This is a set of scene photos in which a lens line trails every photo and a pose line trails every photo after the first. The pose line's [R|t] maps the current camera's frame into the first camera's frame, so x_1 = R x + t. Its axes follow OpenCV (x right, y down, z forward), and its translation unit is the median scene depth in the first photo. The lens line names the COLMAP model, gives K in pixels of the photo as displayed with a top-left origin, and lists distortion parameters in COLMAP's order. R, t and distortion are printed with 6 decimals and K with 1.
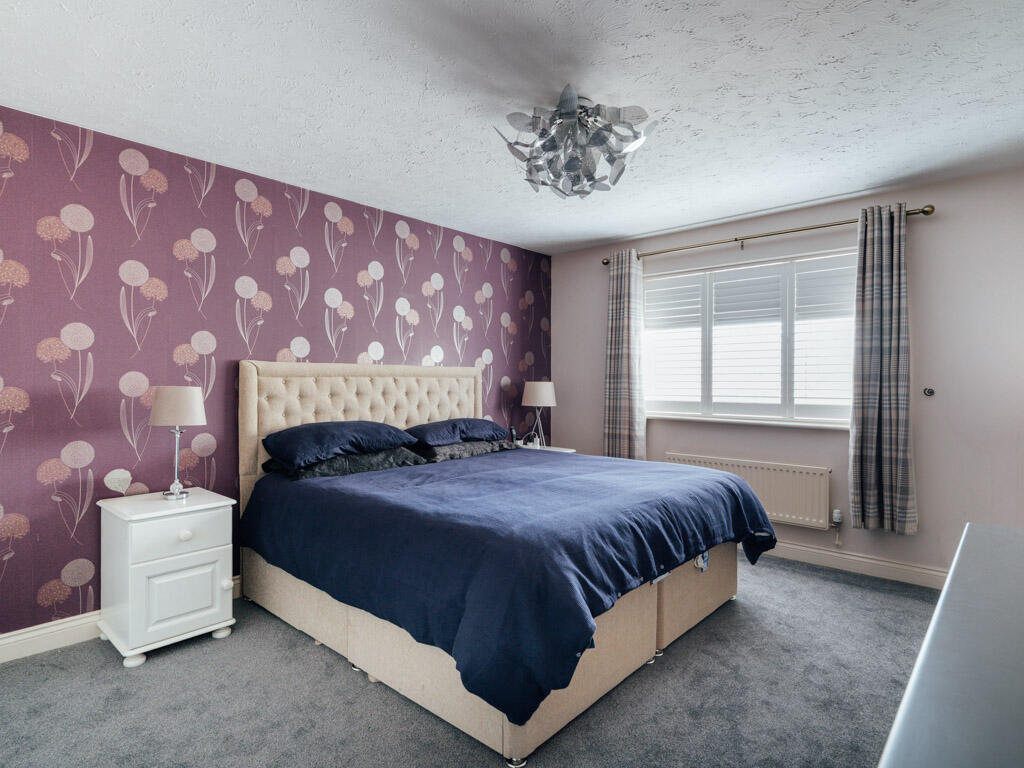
lens RADIAL K [[551.6, 0, 516.5], [0, 551.6, 374.1], [0, 0, 1]] dist [-0.003196, -0.000769]
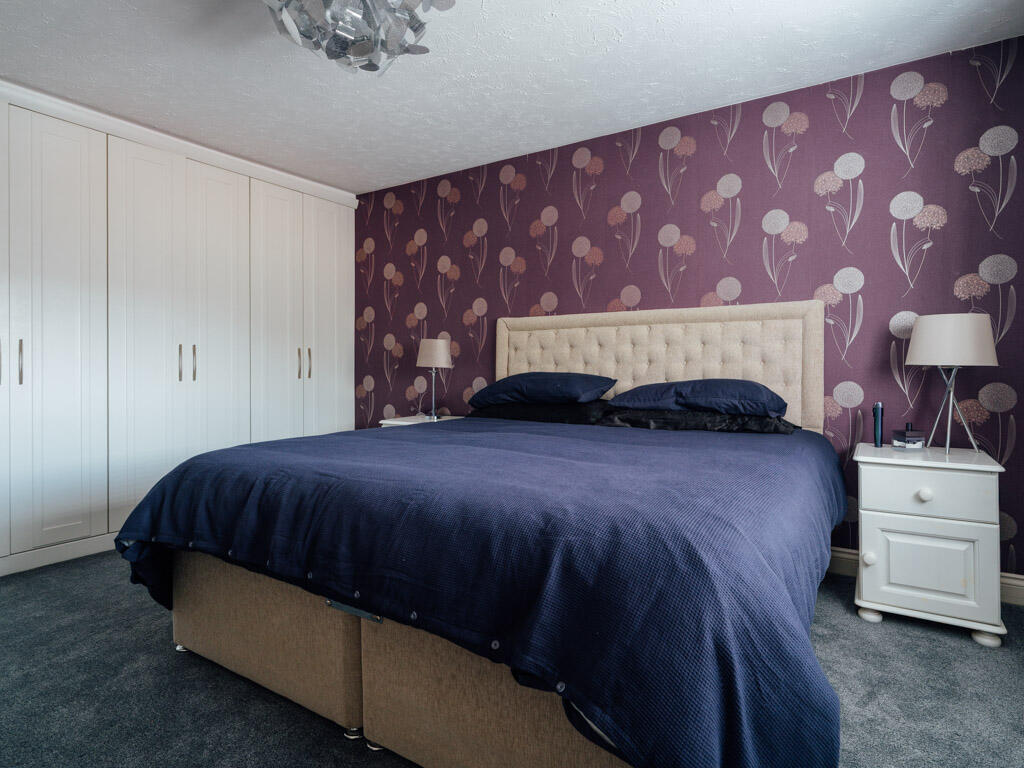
lens RADIAL K [[579.5, 0, 511.6], [0, 579.5, 321.4], [0, 0, 1]] dist [0.005276, 0.000332]
pose [[0.147239, -0.031692, -0.988593, 0.573766], [0.050450, 0.998426, -0.024493, 0.010432], [0.987814, -0.046268, 0.148606, 0.633438]]
